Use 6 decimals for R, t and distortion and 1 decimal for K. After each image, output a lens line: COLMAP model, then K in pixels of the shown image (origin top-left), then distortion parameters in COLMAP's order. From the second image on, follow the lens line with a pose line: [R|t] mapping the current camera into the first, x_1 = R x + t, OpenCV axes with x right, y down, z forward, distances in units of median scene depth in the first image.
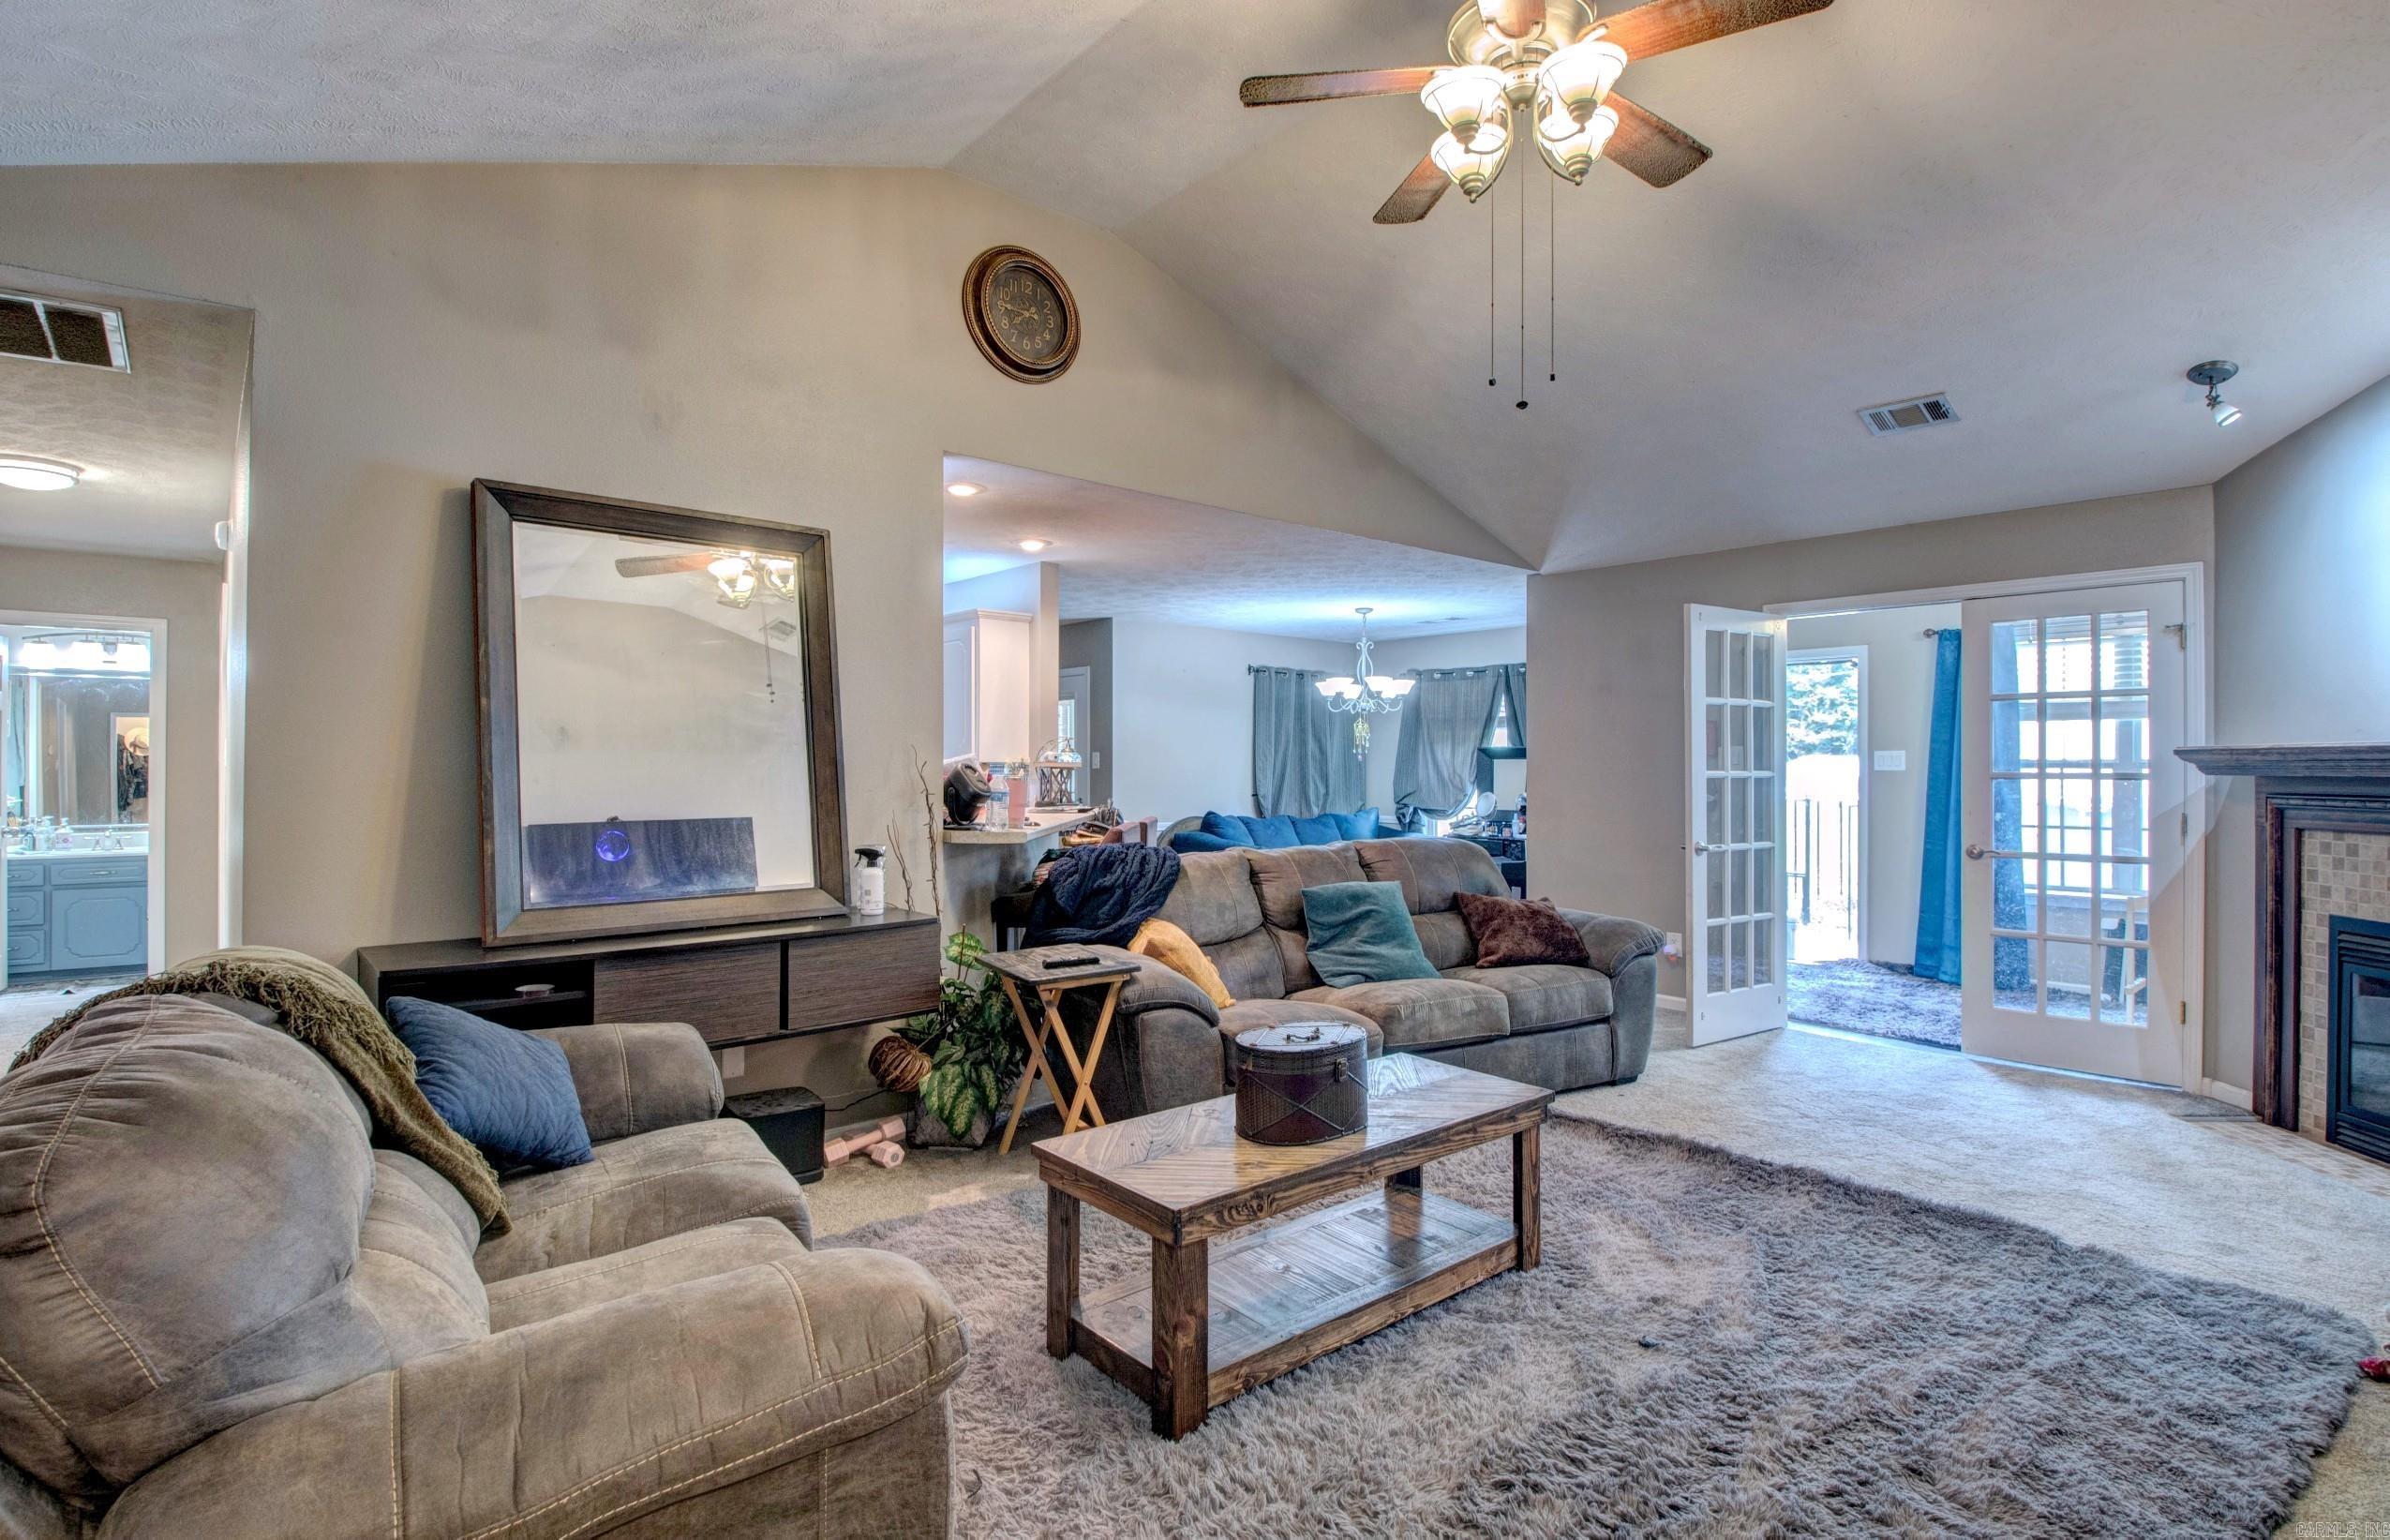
lens RADIAL K [[1143.7, 0, 1195.0], [0, 1143.7, 770.0], [0, 0, 1]] dist [0.000467, -0.017188]
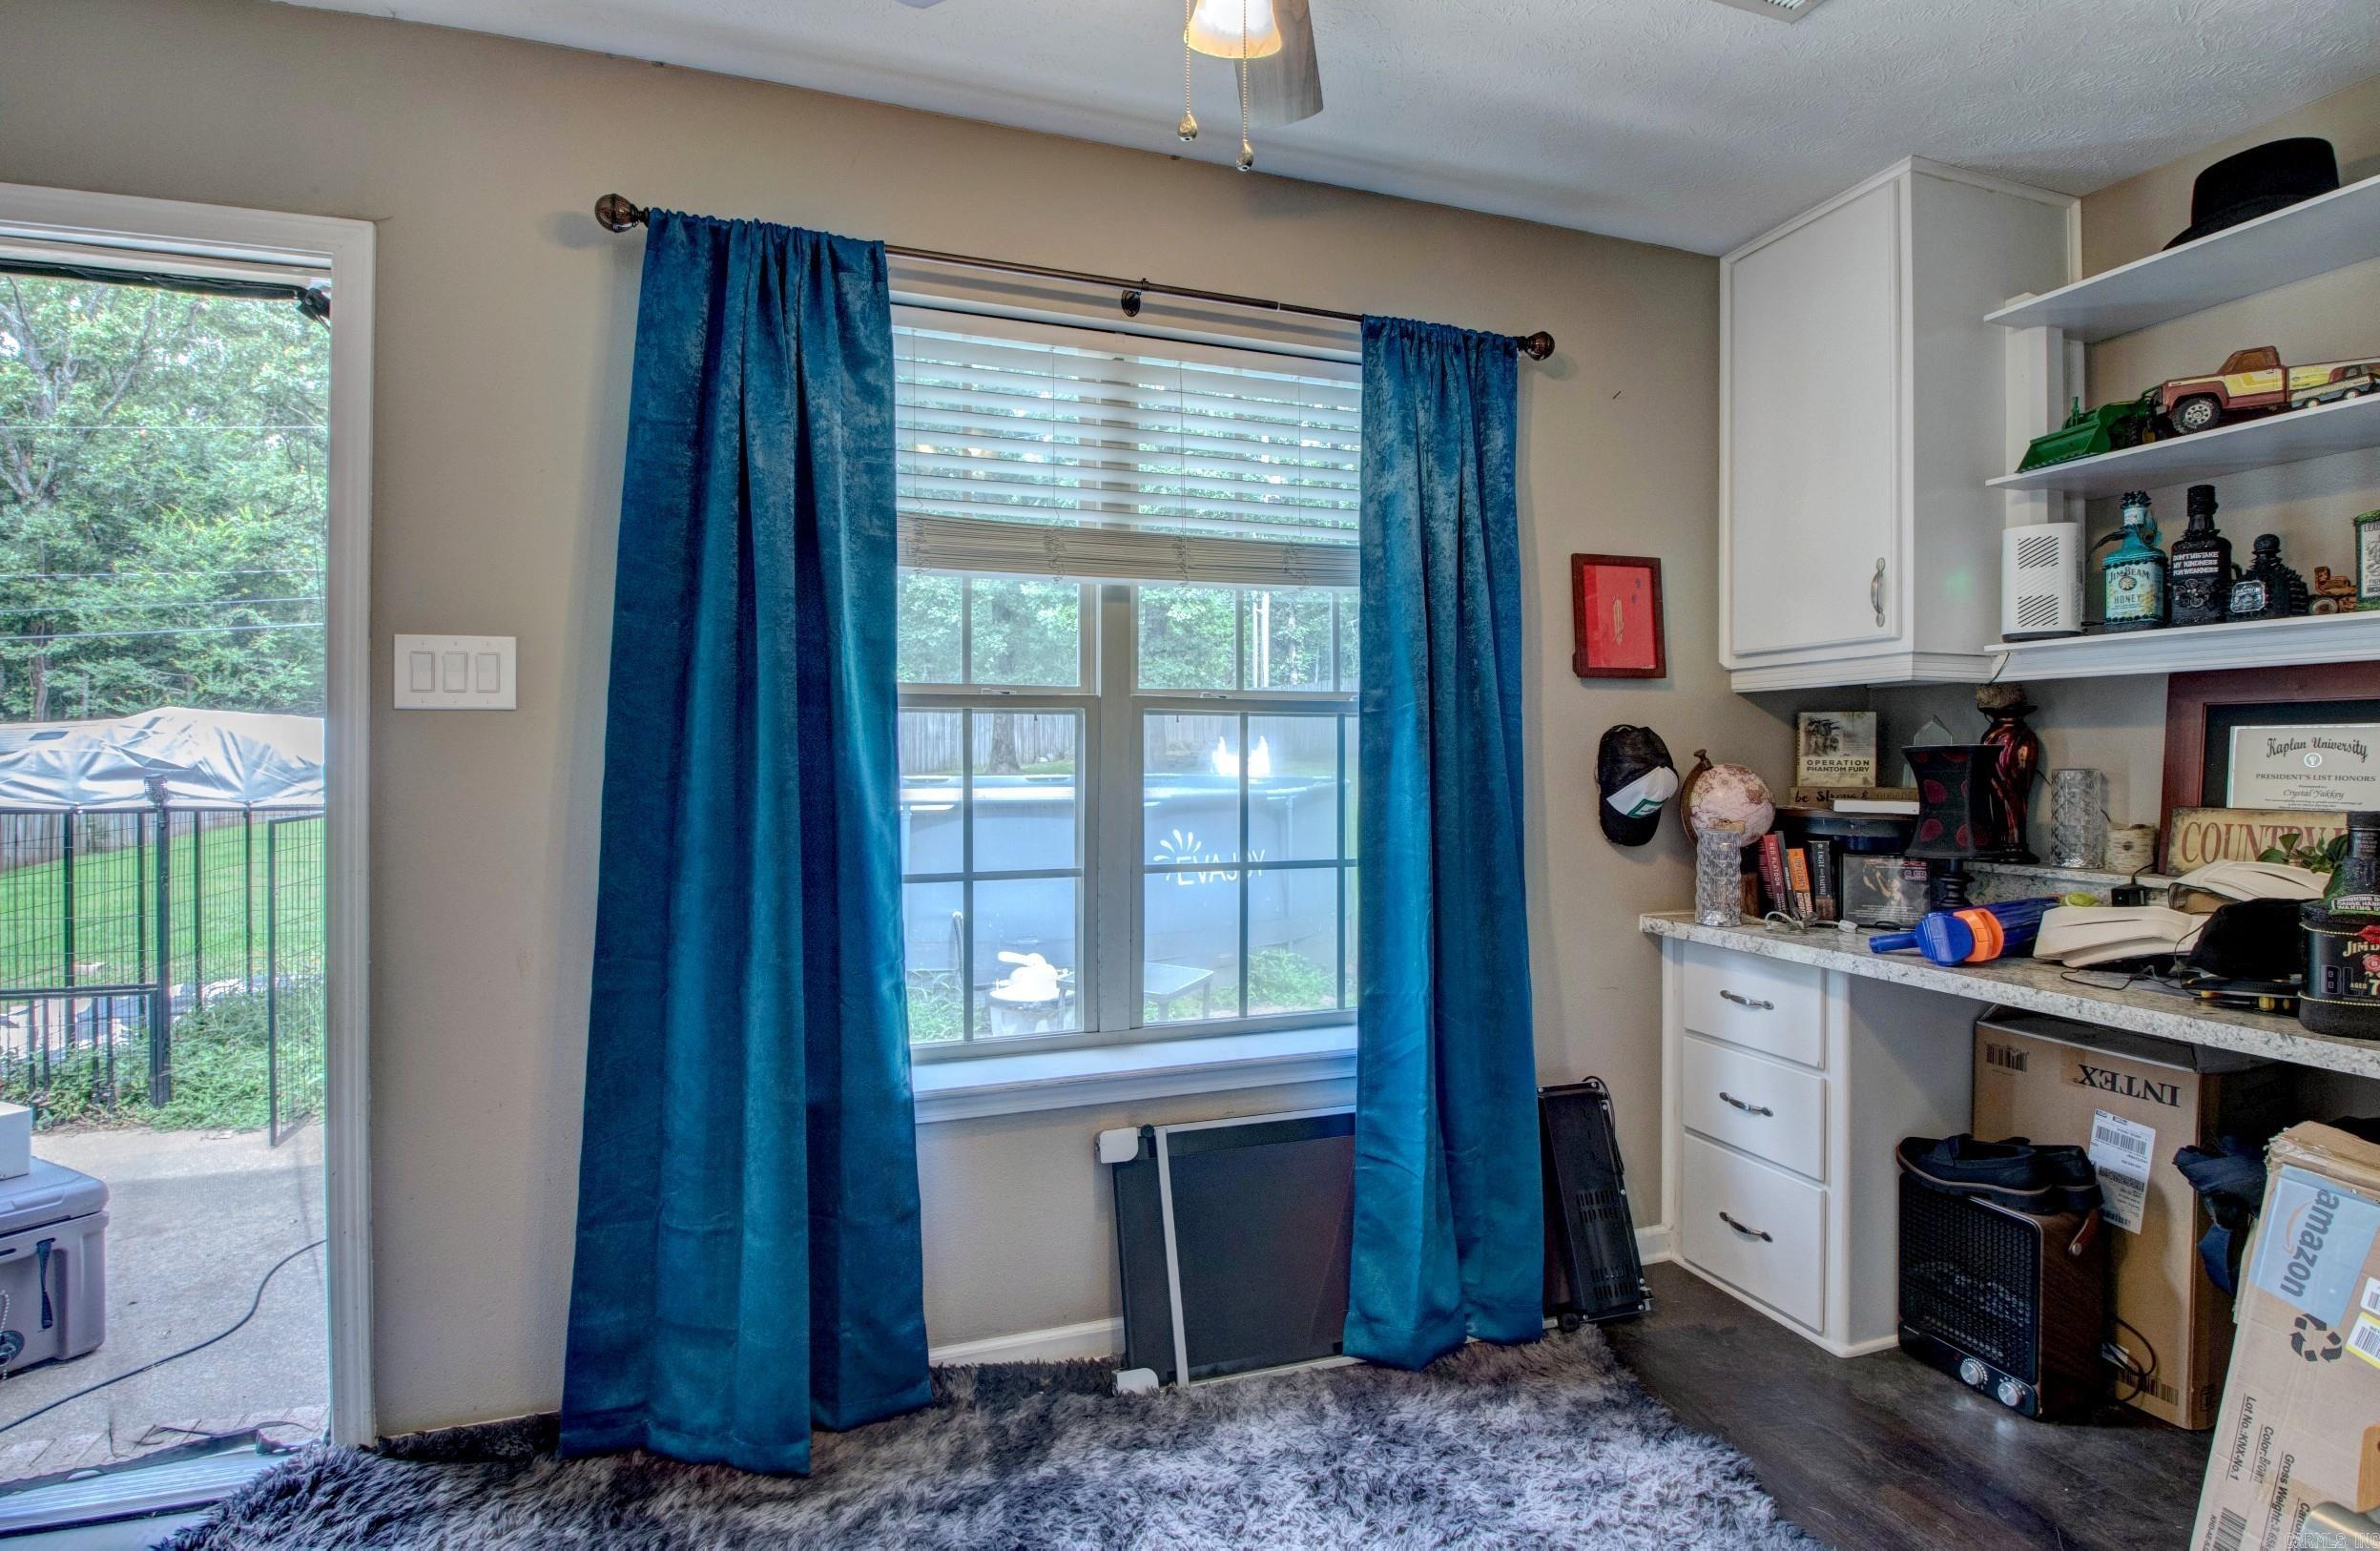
lens RADIAL K [[1174.4, 0, 1190.0], [0, 1174.4, 775.5], [0, 0, 1]] dist [-0.001978, -0.000310]
pose [[0.369384, -0.003187, 0.929271, 0.298580], [-0.009569, 0.999928, 0.007233, 0.009516], [-0.929228, -0.011564, 0.369327, 0.530737]]
